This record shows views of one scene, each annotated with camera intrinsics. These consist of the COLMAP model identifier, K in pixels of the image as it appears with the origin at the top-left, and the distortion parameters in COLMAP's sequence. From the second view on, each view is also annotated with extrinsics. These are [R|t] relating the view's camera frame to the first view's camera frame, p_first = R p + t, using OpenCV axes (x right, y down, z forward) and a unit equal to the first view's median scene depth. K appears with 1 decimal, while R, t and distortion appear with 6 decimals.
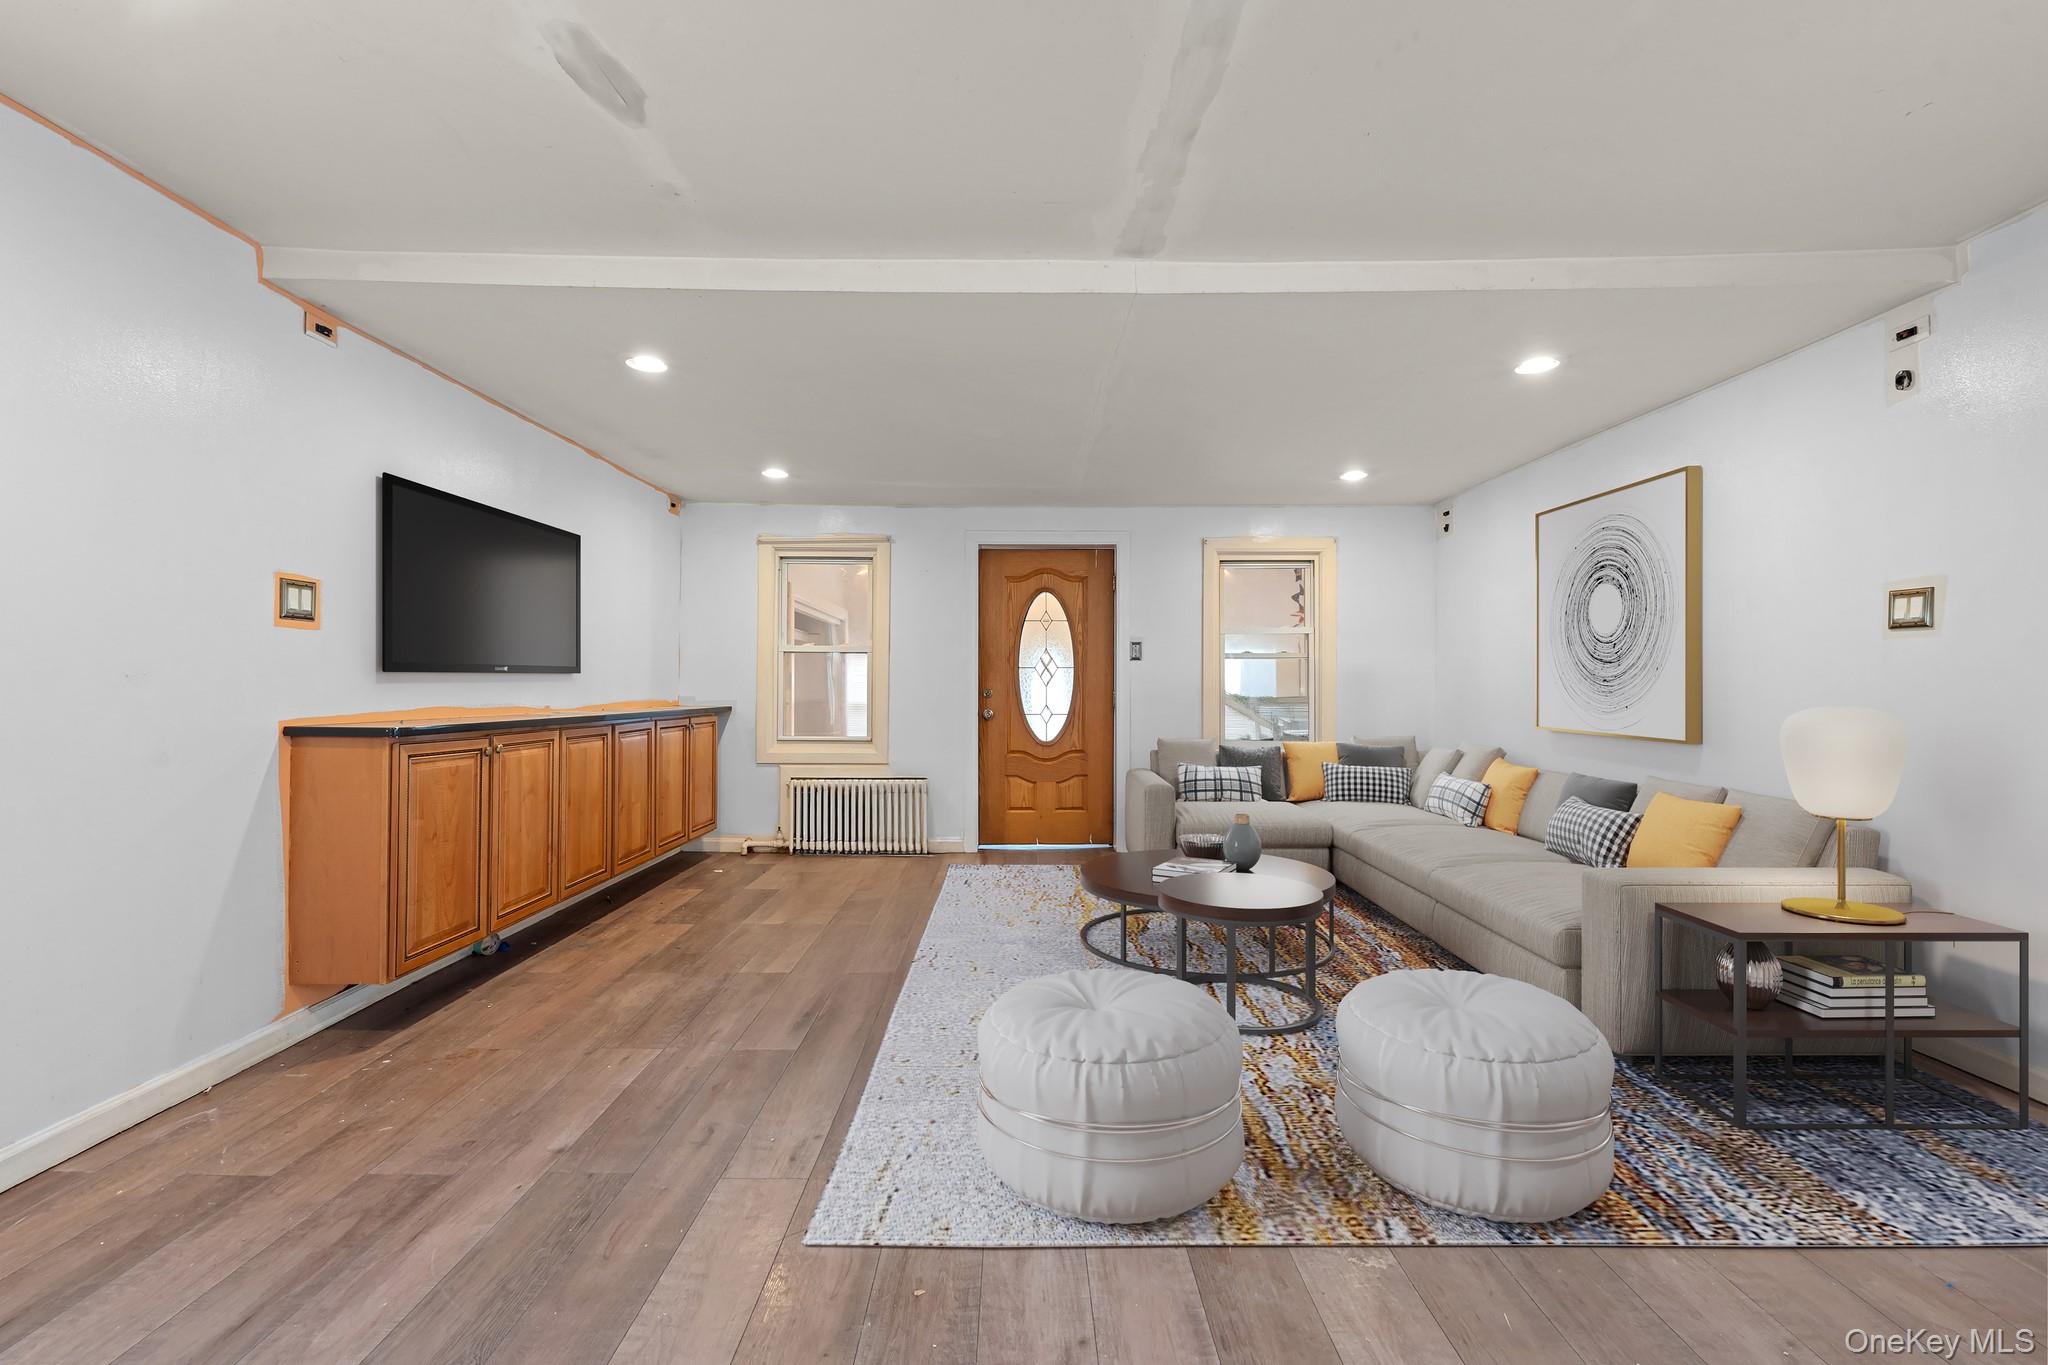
lens RADIAL K [[821.0, 0, 1020.1], [0, 821.0, 666.6], [0, 0, 1]] dist [-0.000335, -0.000189]
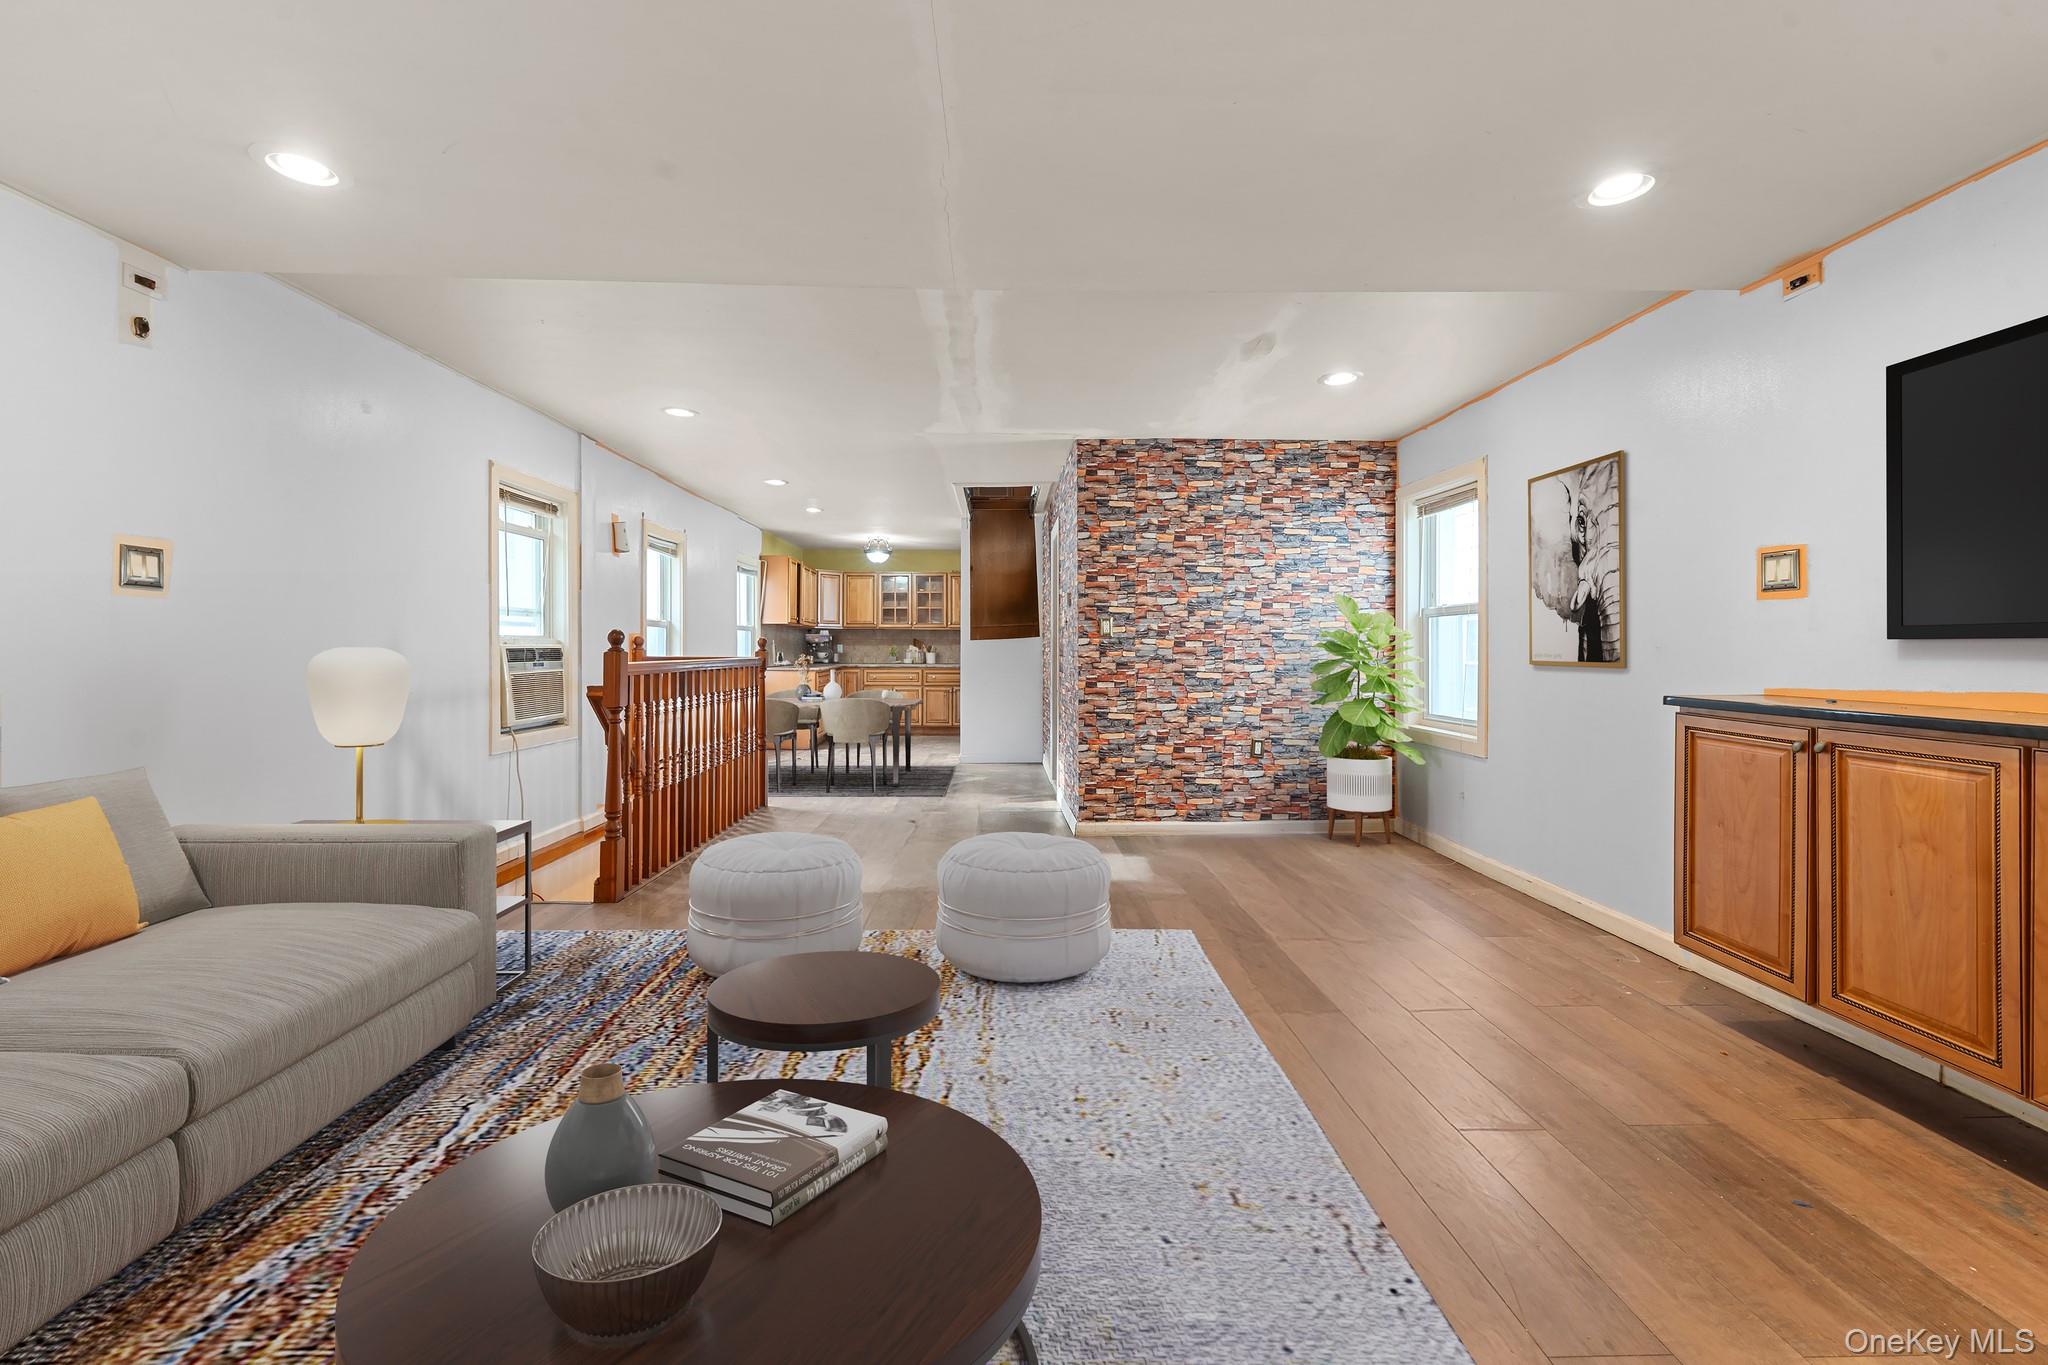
lens RADIAL K [[821.0, 0, 1020.1], [0, 821.0, 666.6], [0, 0, 1]] dist [-0.000335, -0.000189]
pose [[-0.999824, -0.004755, -0.018144, 0.064478], [-0.004777, 0.999988, 0.001134, 0.036373], [0.018138, 0.001221, -0.999835, 1.823869]]
